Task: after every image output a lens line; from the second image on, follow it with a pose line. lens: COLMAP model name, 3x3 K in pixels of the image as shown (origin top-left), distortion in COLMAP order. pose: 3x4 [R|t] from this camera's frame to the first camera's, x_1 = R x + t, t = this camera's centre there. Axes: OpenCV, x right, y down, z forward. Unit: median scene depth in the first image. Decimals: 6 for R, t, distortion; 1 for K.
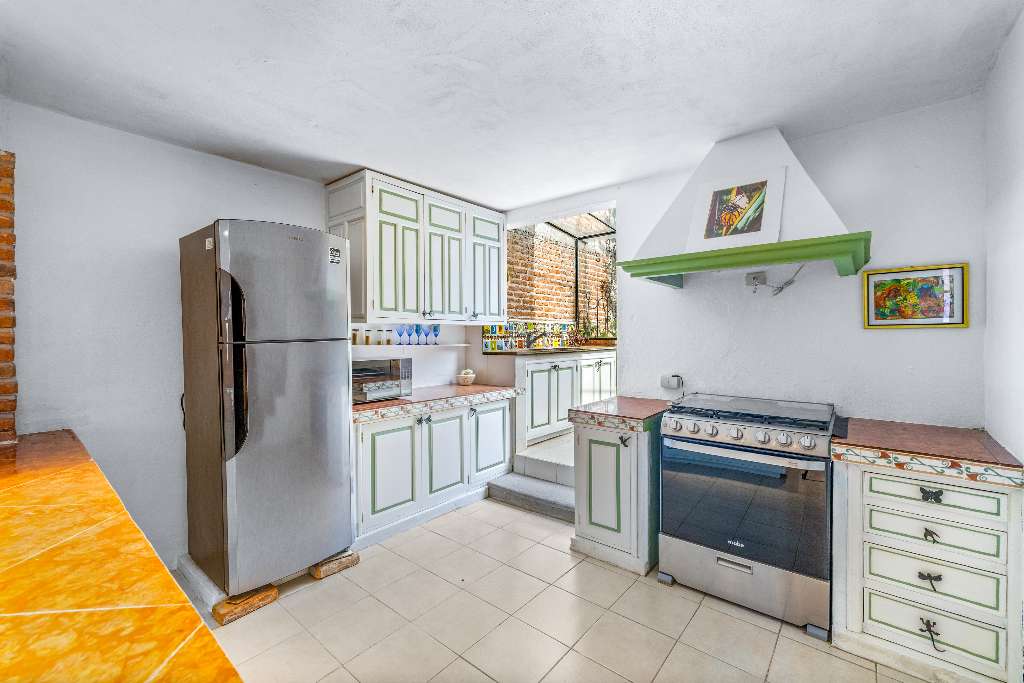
lens RADIAL K [[430.5, 0, 510.8], [0, 430.5, 340.6], [0, 0, 1]] dist [0.002990, -0.000071]
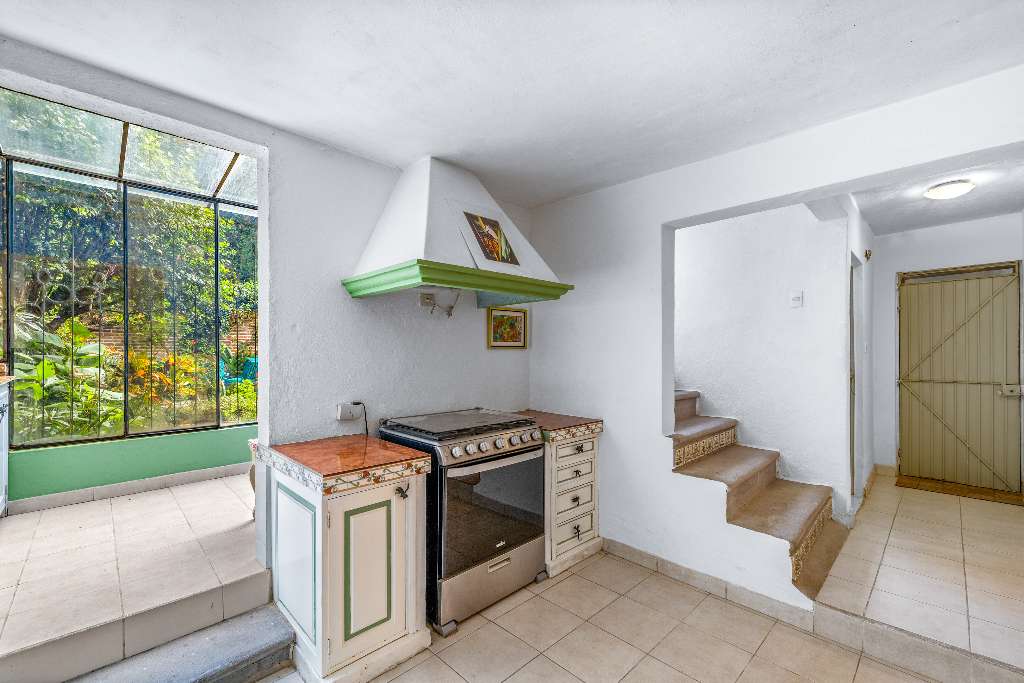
lens RADIAL K [[430.5, 0, 511.7], [0, 430.5, 349.1], [0, 0, 1]] dist [0.002990, -0.000071]
pose [[0.108450, 0.007884, 0.994071, -0.530037], [0.013710, 0.999862, -0.009426, -0.011847], [-0.994007, 0.014651, 0.108327, 0.795338]]
